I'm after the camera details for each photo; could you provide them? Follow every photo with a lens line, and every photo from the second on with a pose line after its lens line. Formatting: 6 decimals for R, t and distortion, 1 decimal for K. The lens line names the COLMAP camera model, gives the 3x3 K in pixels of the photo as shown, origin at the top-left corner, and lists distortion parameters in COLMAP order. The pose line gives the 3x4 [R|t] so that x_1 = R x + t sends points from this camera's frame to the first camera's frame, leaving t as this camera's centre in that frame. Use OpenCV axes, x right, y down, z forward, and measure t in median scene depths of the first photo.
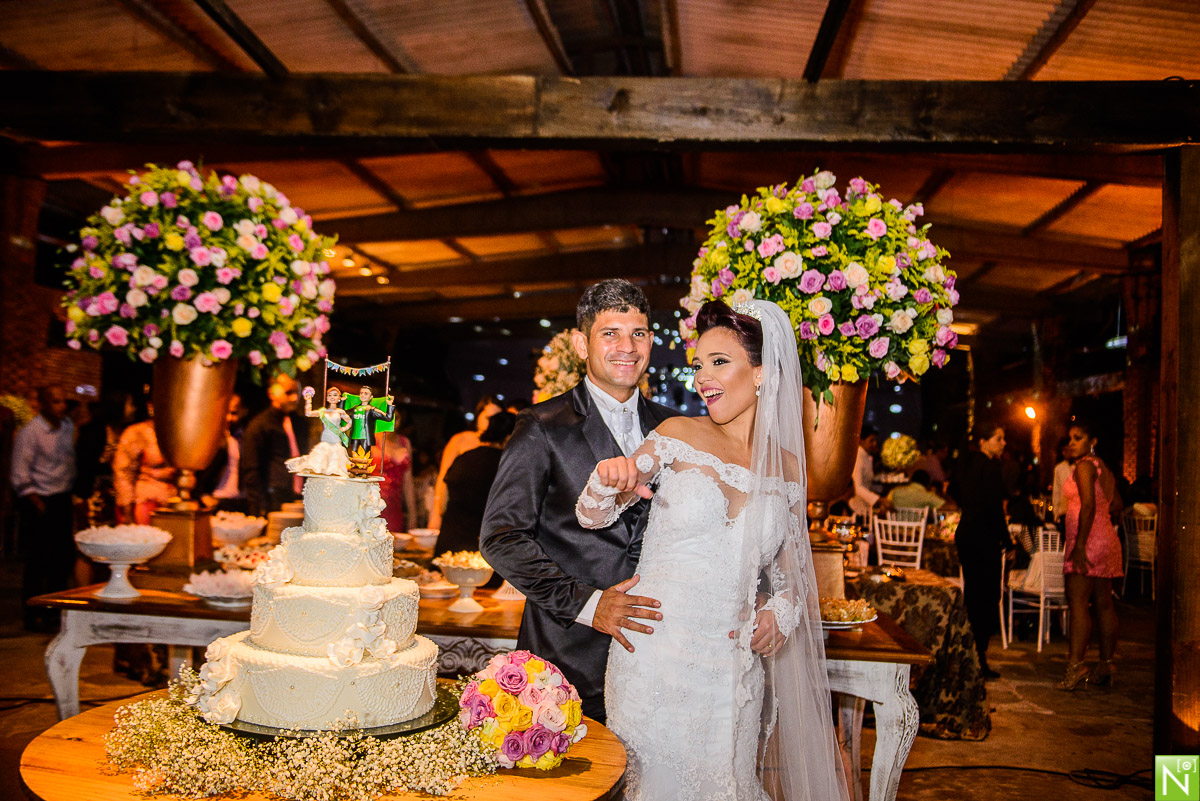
lens RADIAL K [[1041.3, 0, 600.0], [0, 1041.3, 400.5], [0, 0, 1]] dist [0.002274, -0.000115]
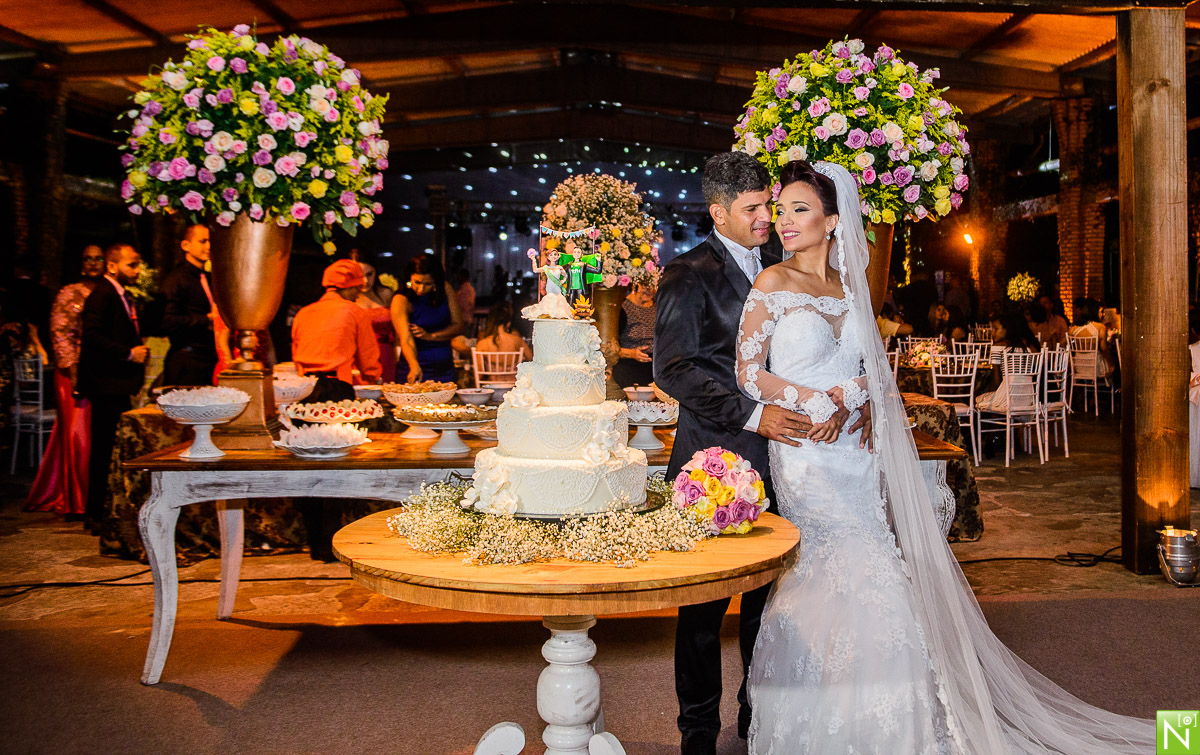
lens RADIAL K [[1183.6, 0, 747.8], [0, 1183.6, 258.4], [0, 0, 1]] dist [-0.012974, -0.008172]
pose [[0.975484, -0.037741, 0.216808, -0.188008], [0.033605, 0.999177, 0.022731, -0.013892], [-0.217487, -0.014888, 0.975950, -0.238418]]
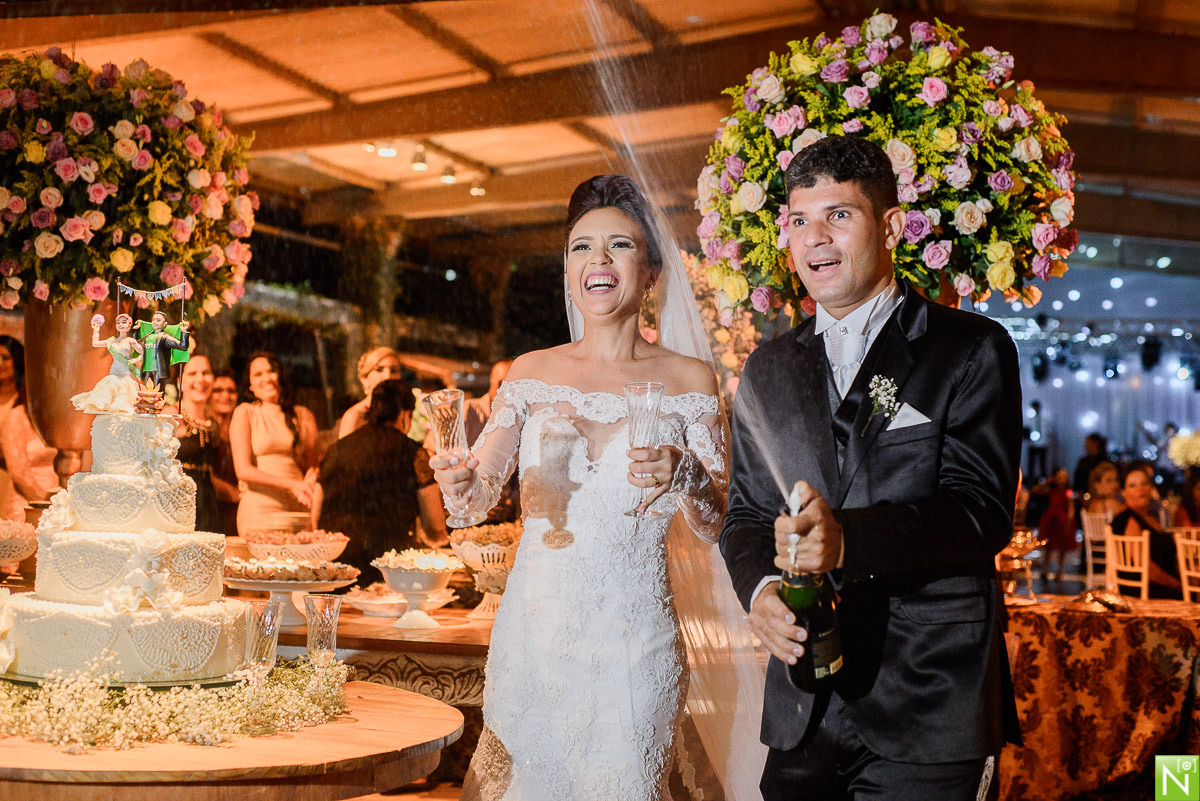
lens RADIAL K [[1763.2, 0, 617.1], [0, 1763.2, 403.6], [0, 0, 1]] dist [-0.014913, 0.019169]
pose [[0.987982, -0.023793, -0.152729, 0.216231], [0.025352, 0.999644, 0.008268, 0.034657], [0.152478, -0.012041, 0.988233, -0.233040]]
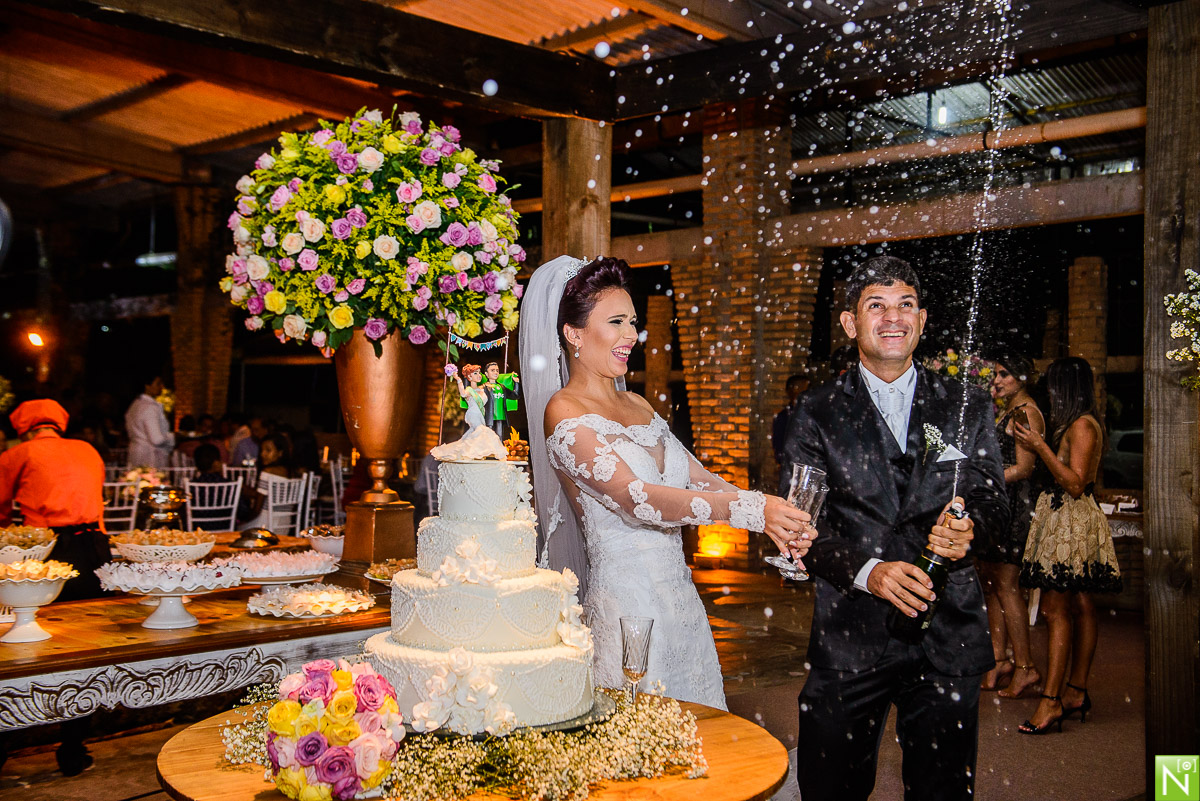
lens RADIAL K [[1296.4, 0, 600.0], [0, 1296.4, 400.5], [0, 0, 1]] dist [0.089068, 0.008476]
pose [[0.636783, -0.030186, 0.770452, -0.598114], [-0.017748, 0.998395, 0.053785, -0.024885], [-0.770839, -0.047923, 0.635225, 0.105081]]
